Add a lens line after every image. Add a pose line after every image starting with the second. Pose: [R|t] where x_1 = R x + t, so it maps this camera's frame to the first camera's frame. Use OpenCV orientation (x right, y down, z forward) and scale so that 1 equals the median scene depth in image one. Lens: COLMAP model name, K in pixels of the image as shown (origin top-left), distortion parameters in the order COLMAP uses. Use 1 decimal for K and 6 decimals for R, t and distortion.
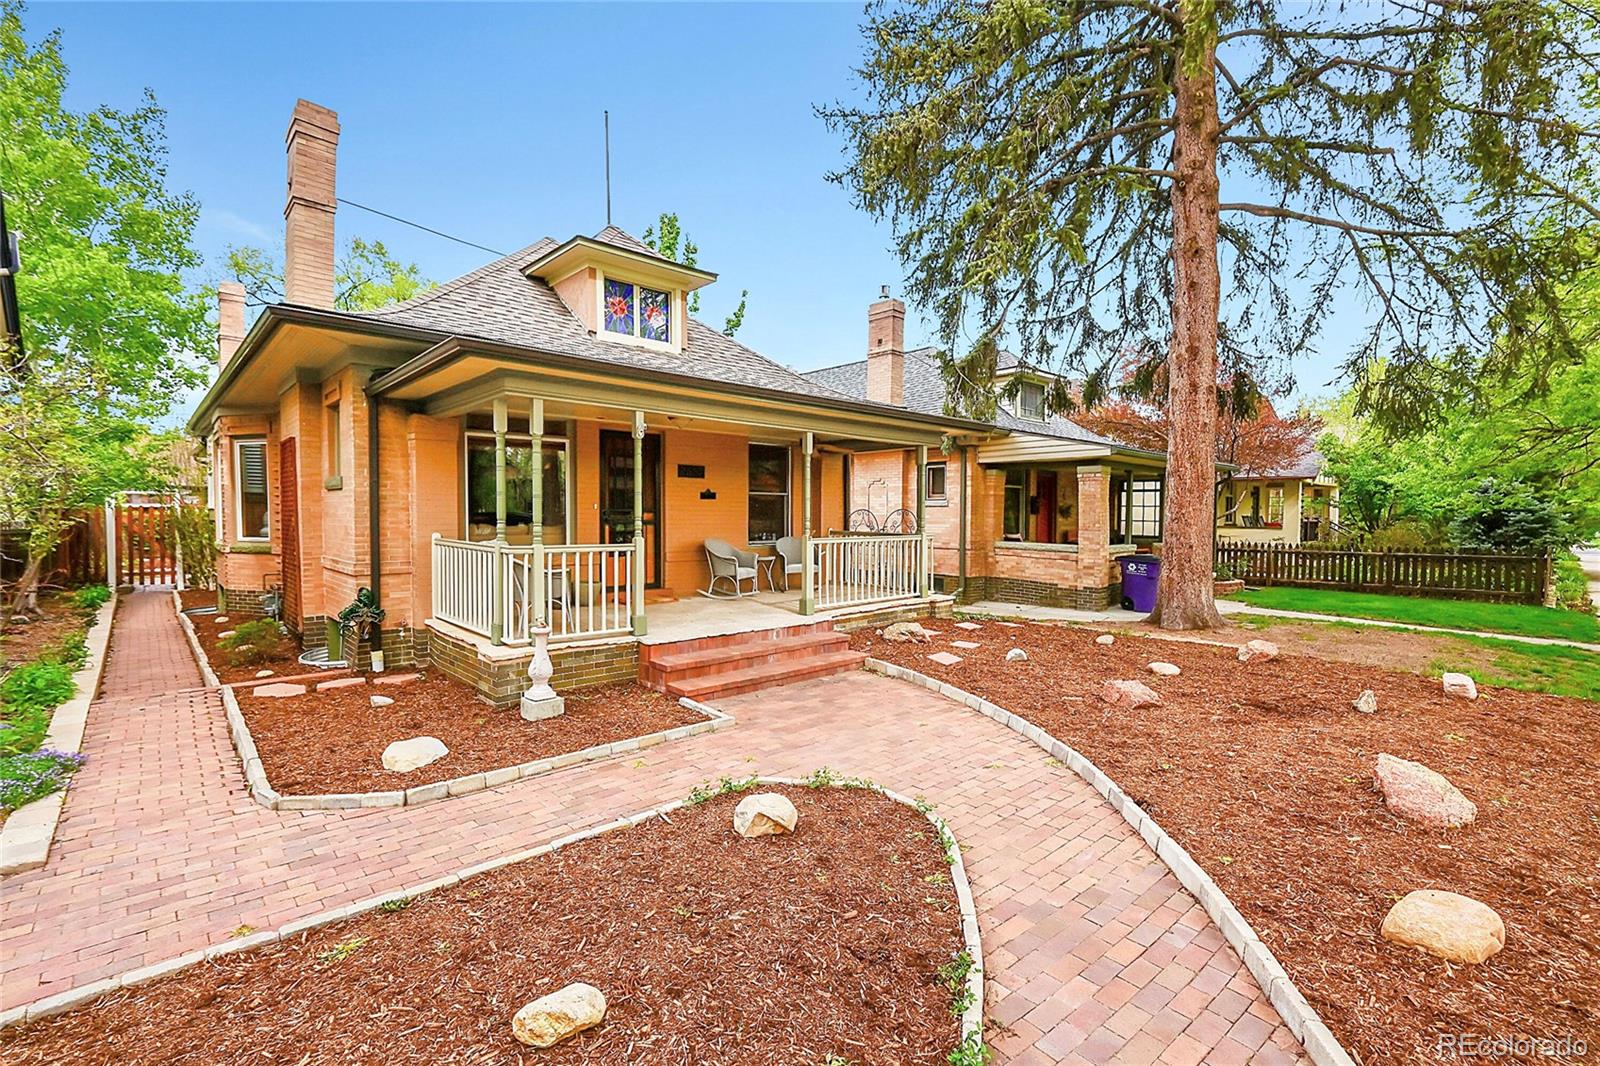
lens RADIAL K [[742.3, 0, 800.0], [0, 742.3, 533.0], [0, 0, 1]] dist [0.000317, 0.000121]
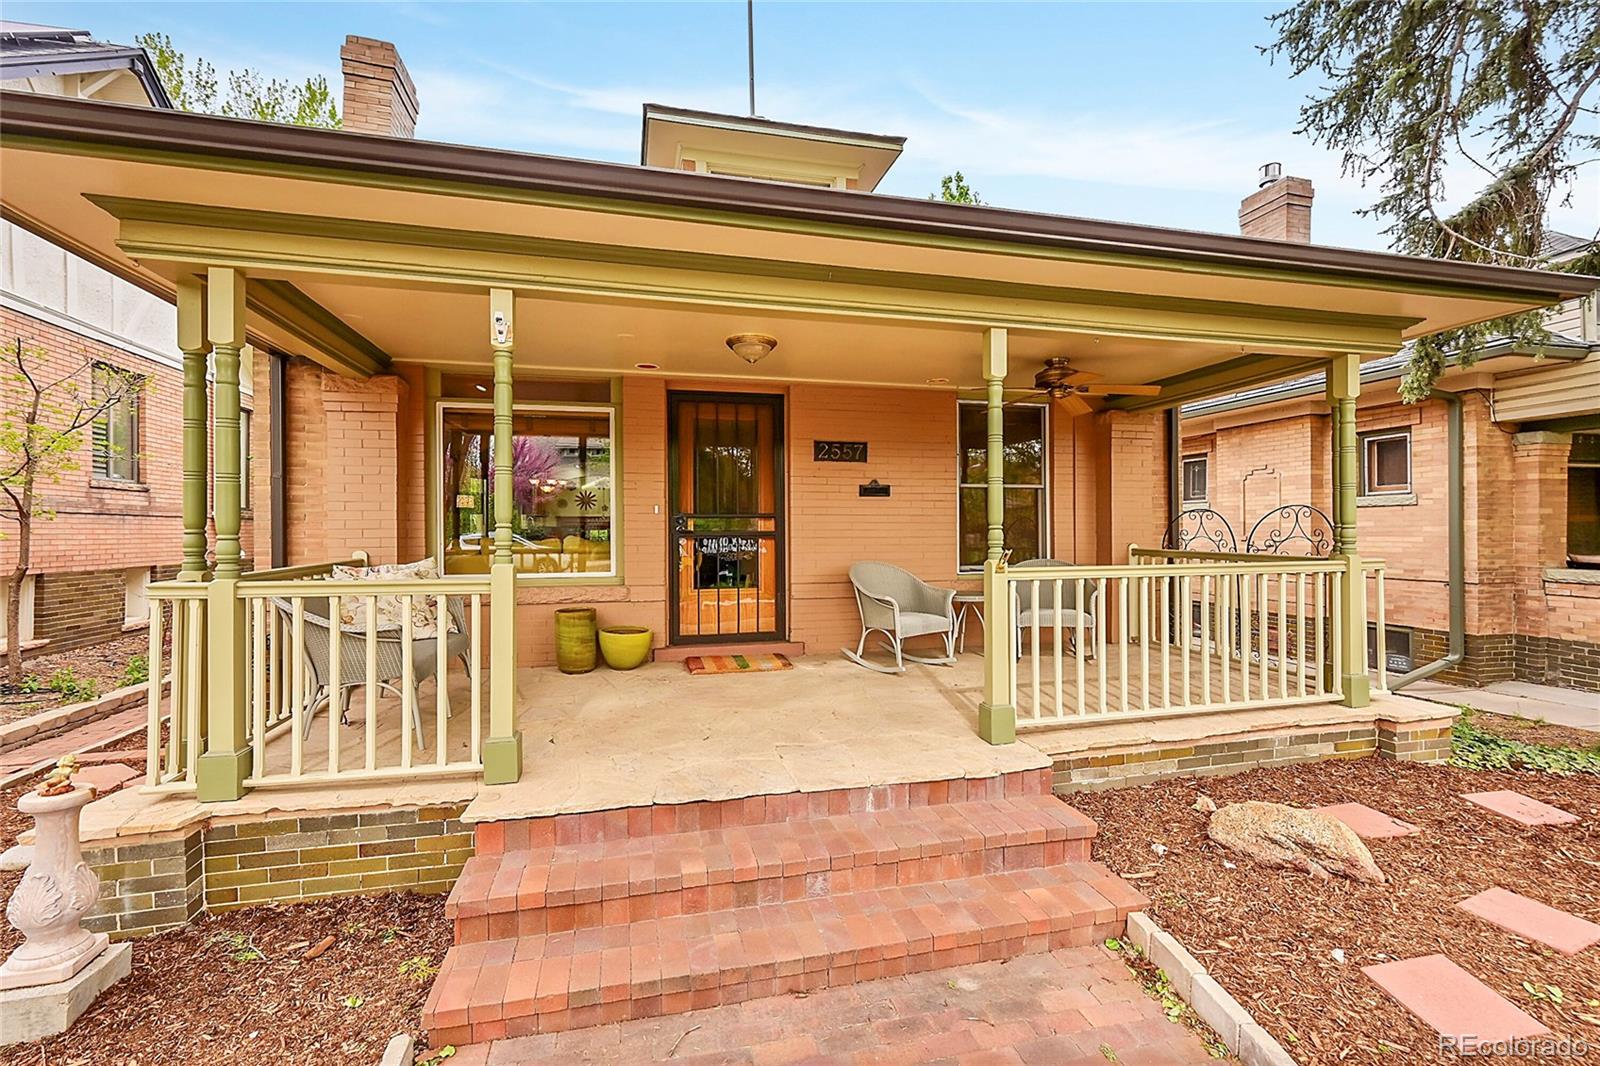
lens RADIAL K [[606.2, 0, 798.3], [0, 606.2, 529.8], [0, 0, 1]] dist [-0.000230, 0.000496]
pose [[0.832031, -0.011476, -0.554610, 0.093528], [-0.004053, 0.999634, -0.026765, -0.004263], [0.554714, 0.024517, 0.831680, 0.524925]]
